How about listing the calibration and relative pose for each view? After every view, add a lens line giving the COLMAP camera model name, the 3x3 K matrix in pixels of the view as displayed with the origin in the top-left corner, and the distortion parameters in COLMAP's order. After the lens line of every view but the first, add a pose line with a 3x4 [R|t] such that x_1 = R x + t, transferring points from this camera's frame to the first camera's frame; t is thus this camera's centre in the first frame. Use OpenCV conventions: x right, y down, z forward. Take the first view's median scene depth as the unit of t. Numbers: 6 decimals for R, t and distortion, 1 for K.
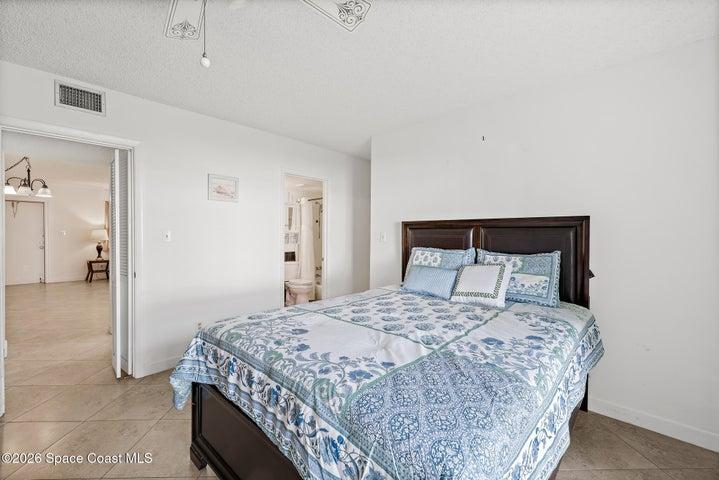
lens RADIAL K [[307.1, 0, 363.7], [0, 307.1, 239.9], [0, 0, 1]] dist [0.007499, 0.001305]
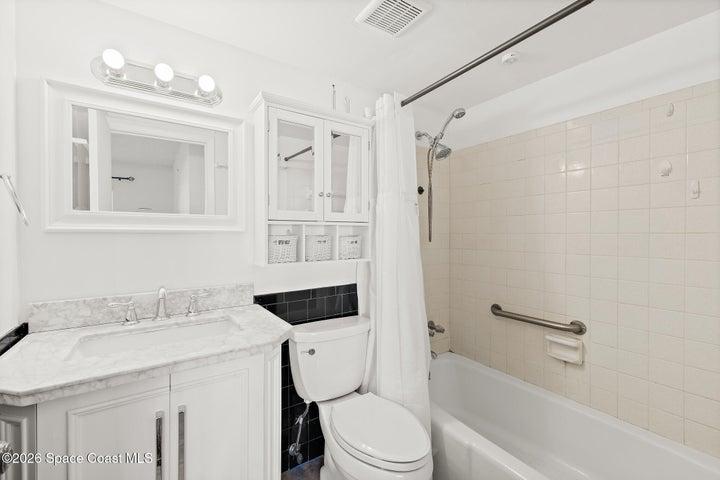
lens RADIAL K [[307.5, 0, 356.9], [0, 307.5, 240.7], [0, 0, 1]] dist [0.007499, 0.001305]
pose [[0.975219, -0.006921, -0.221132, -0.157689], [0.006598, 0.999976, -0.002199, -0.004357], [0.221142, 0.000685, 0.975241, 0.712422]]
